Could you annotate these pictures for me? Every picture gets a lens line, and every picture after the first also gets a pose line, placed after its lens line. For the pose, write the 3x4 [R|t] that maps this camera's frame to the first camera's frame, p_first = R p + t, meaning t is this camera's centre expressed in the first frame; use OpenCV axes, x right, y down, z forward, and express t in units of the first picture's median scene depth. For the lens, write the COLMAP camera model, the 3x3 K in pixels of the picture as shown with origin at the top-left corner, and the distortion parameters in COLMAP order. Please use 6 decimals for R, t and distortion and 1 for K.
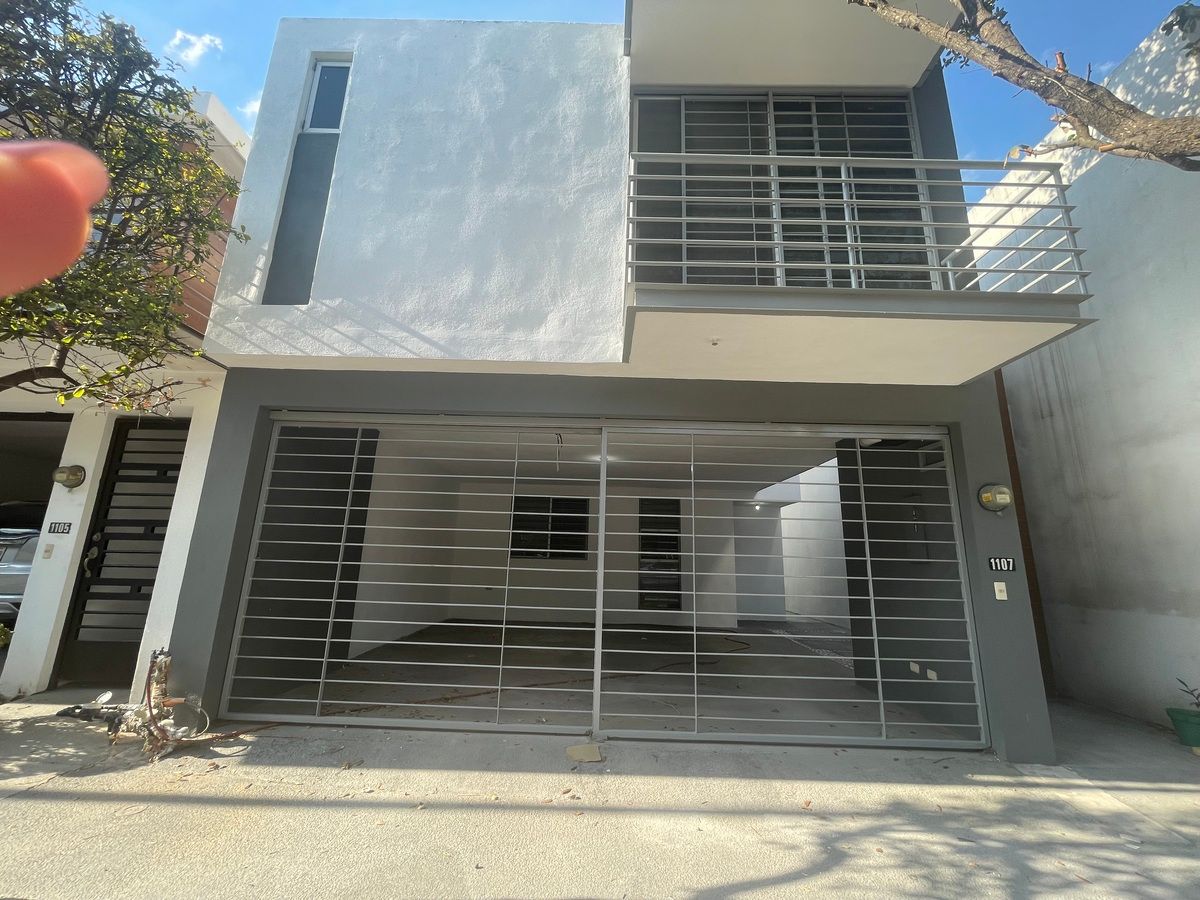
lens RADIAL K [[482.8, 0, 598.9], [0, 482.8, 448.5], [0, 0, 1]] dist [-0.004661, 0.002295]
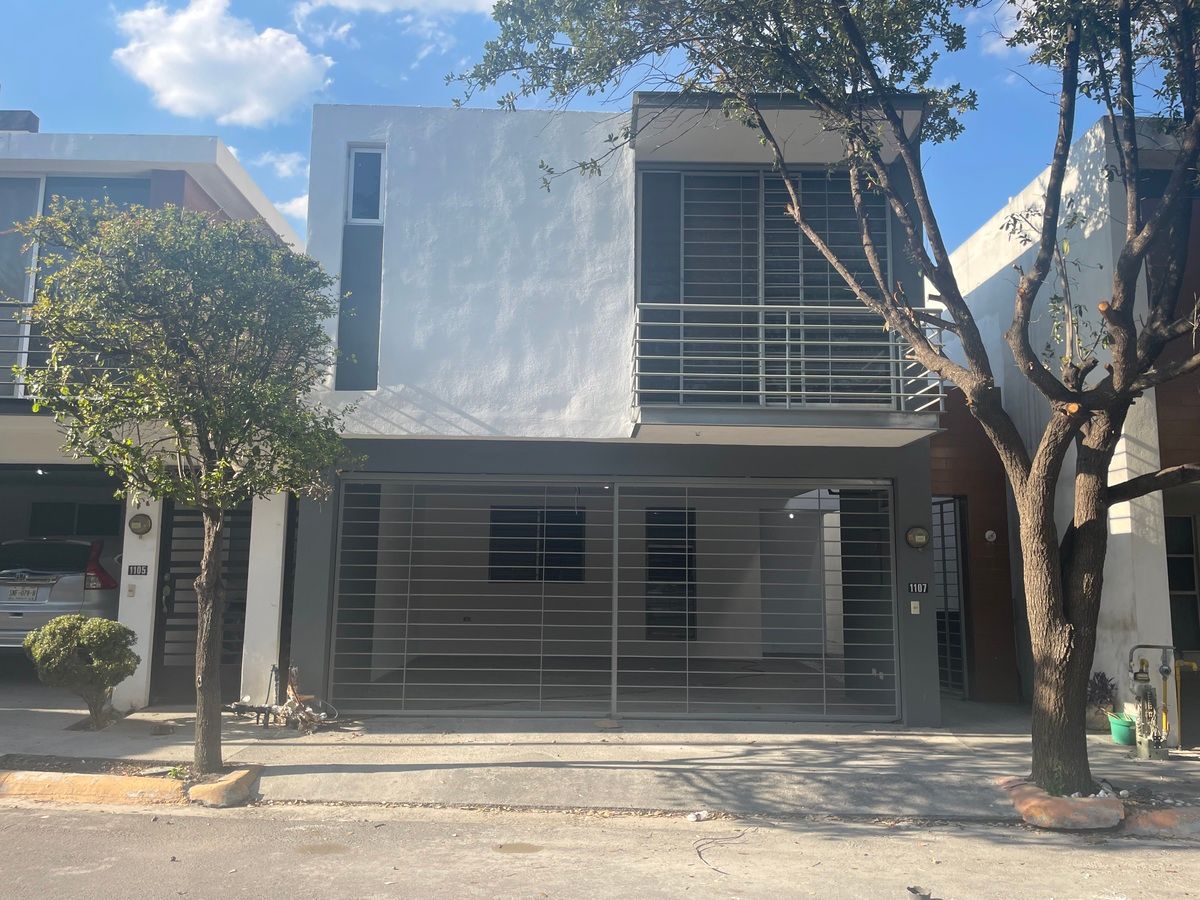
lens RADIAL K [[910.1, 0, 598.2], [0, 910.1, 449.0], [0, 0, 1]] dist [0.070107, -0.090127]
pose [[0.999584, -0.013783, 0.025315, -0.097716], [0.011421, 0.995765, 0.091221, -0.361213], [-0.026465, -0.090894, 0.995509, -1.379517]]
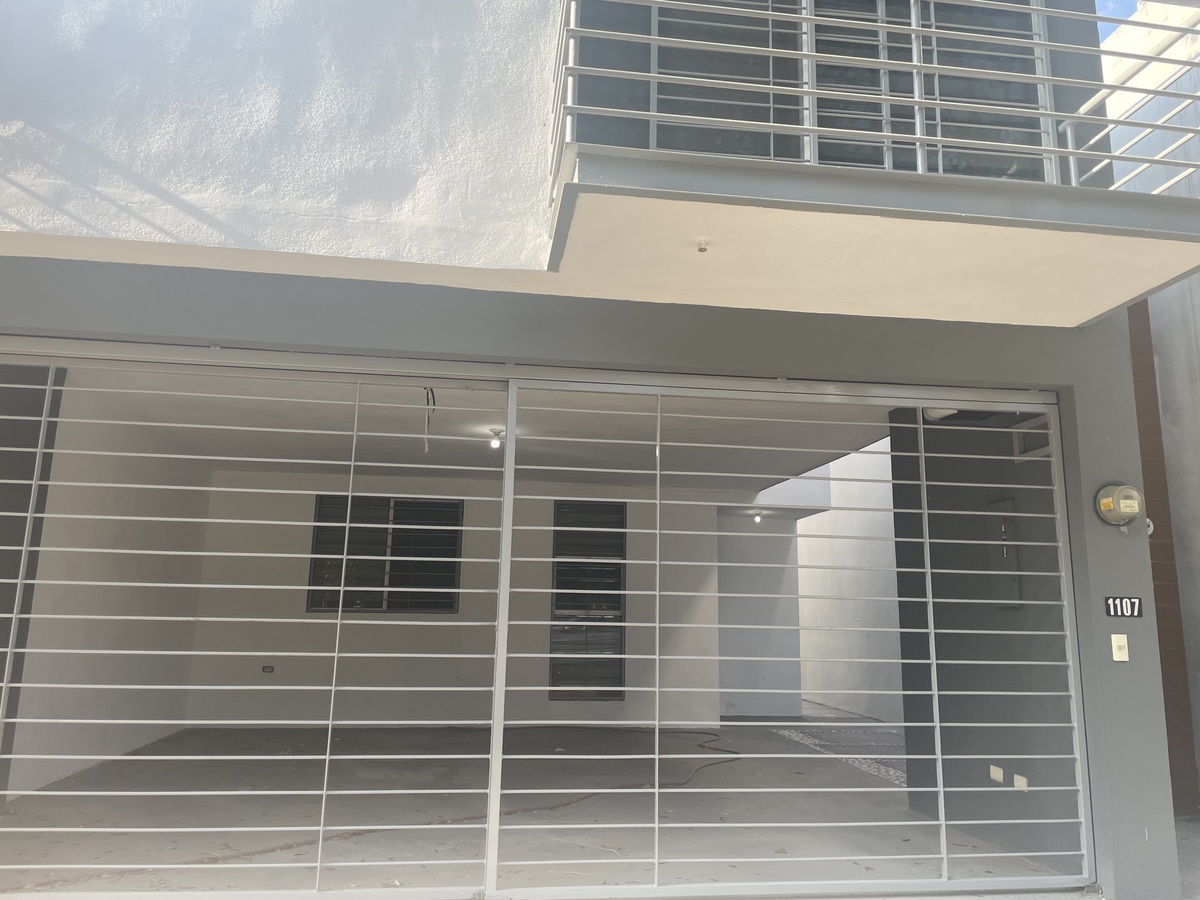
lens RADIAL K [[910.1, 0, 606.0], [0, 910.1, 433.4], [0, 0, 1]] dist [0.070107, -0.090127]
pose [[0.988661, 0.019381, 0.148905, -0.041468], [-0.023671, 0.999353, 0.027097, -0.010568], [-0.148284, -0.030314, 0.988480, -0.113112]]
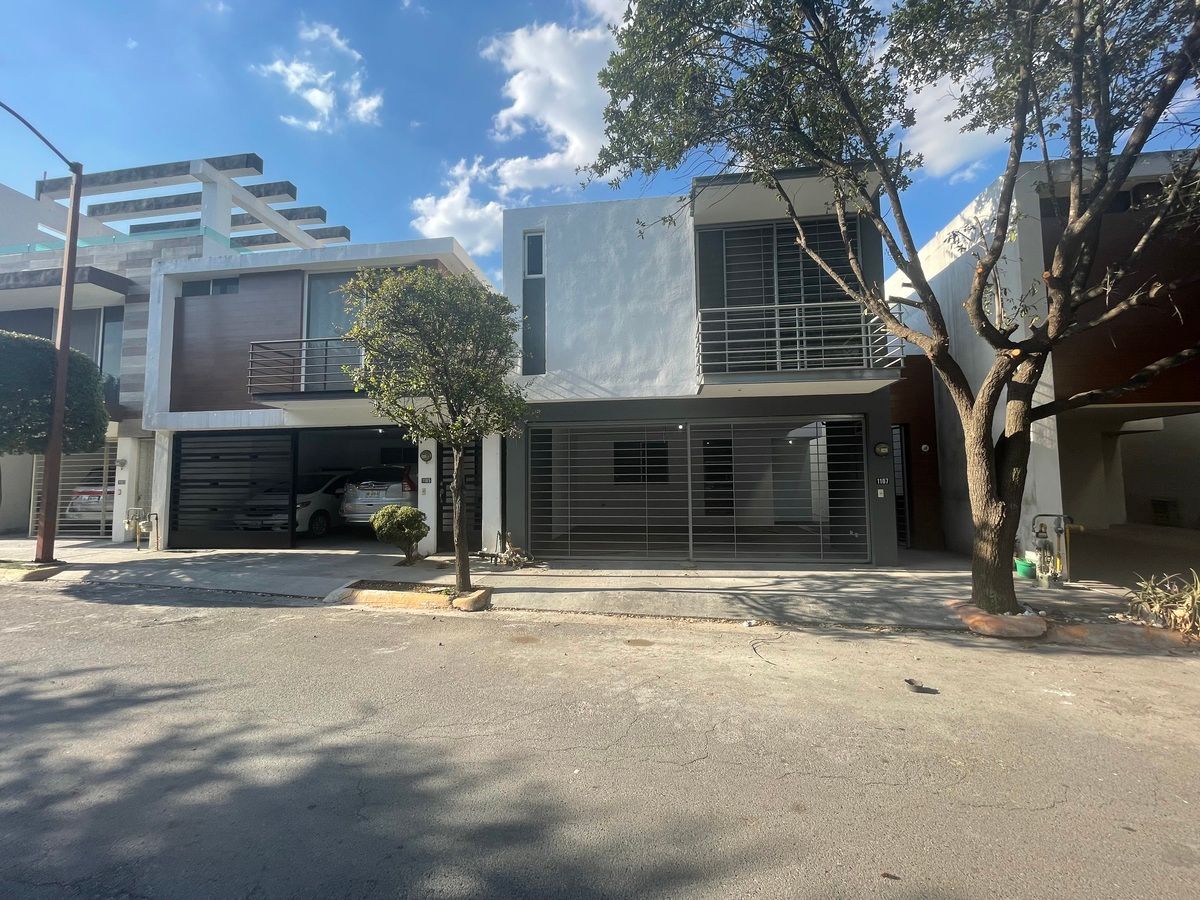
lens RADIAL K [[482.8, 0, 599.2], [0, 482.8, 448.5], [0, 0, 1]] dist [-0.004661, 0.002295]
pose [[0.991327, -0.047058, -0.122704, -0.123587], [0.065910, 0.985805, 0.154417, -0.293124], [0.113695, -0.161166, 0.980357, -1.129104]]
